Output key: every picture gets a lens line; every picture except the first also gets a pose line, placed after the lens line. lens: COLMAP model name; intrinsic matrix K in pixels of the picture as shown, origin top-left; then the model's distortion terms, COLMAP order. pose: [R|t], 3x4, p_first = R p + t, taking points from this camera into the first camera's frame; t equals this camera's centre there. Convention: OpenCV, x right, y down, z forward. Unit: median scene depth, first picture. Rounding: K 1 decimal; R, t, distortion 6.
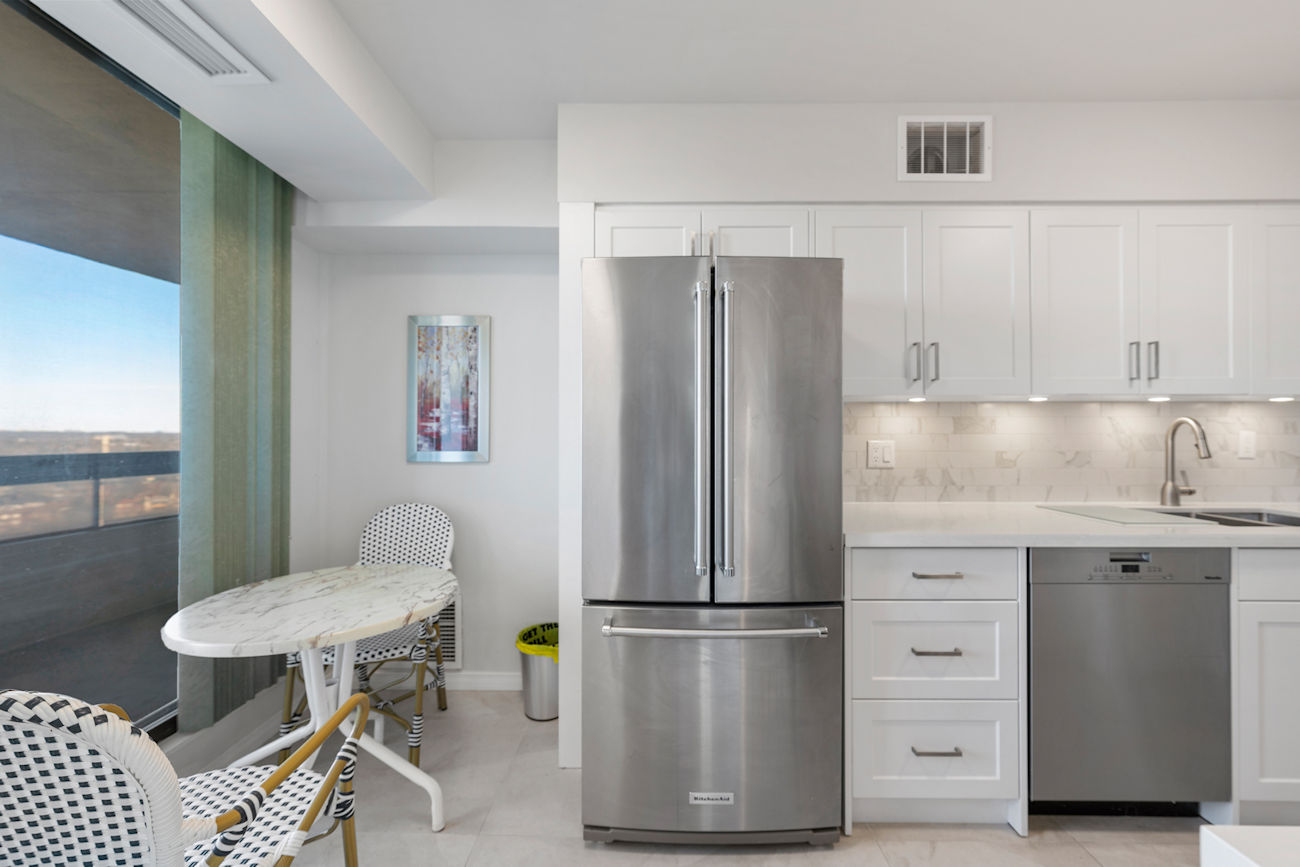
lens RADIAL K [[514.3, 0, 653.2], [0, 514.3, 432.9], [0, 0, 1]] dist [-0.002623, 0.001599]
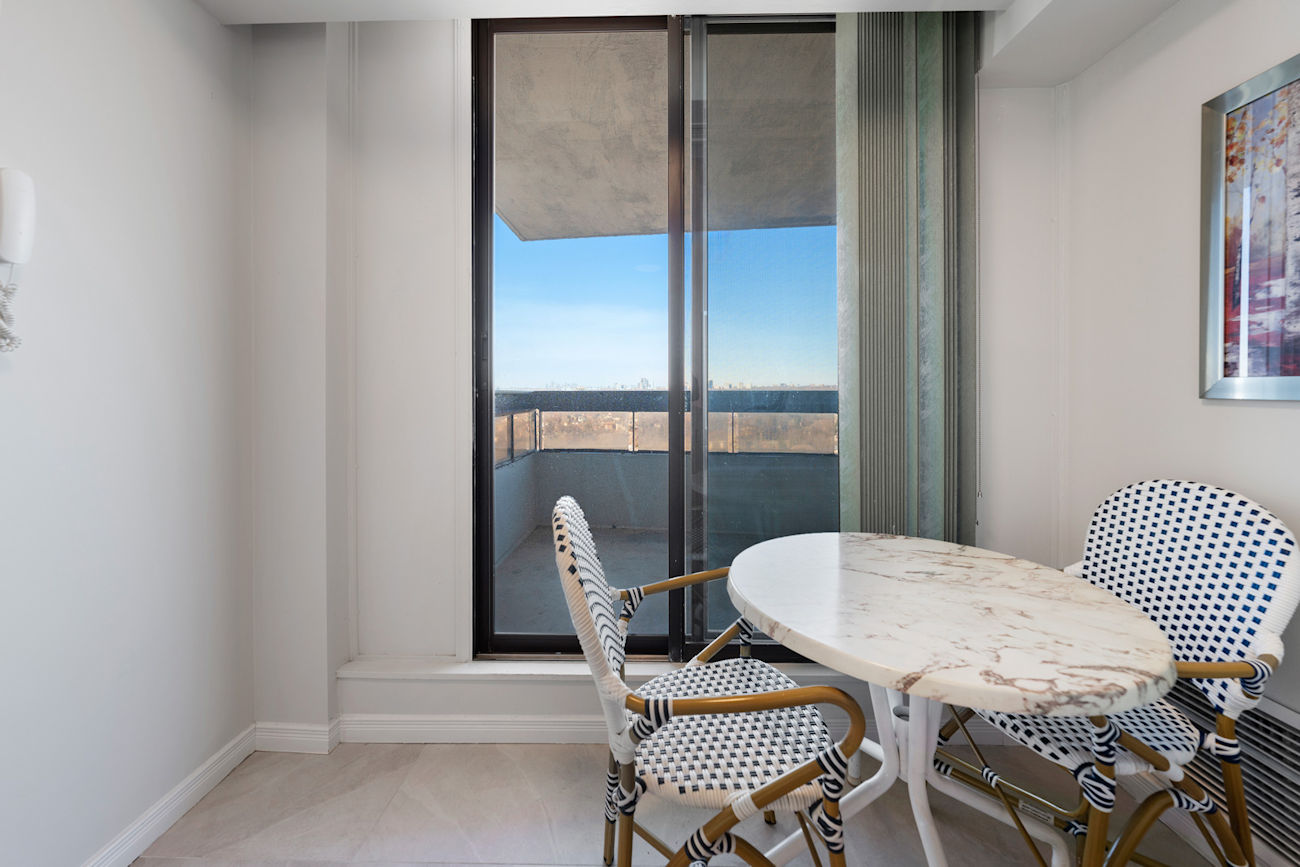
lens RADIAL K [[494.9, 0, 665.4], [0, 494.9, 388.7], [0, 0, 1]] dist [-0.001435, -0.000071]
pose [[-0.027543, -0.001791, -0.999619, 0.017304], [0.004706, 0.999987, -0.001921, 0.053185], [0.999610, -0.004757, -0.027534, 0.586045]]
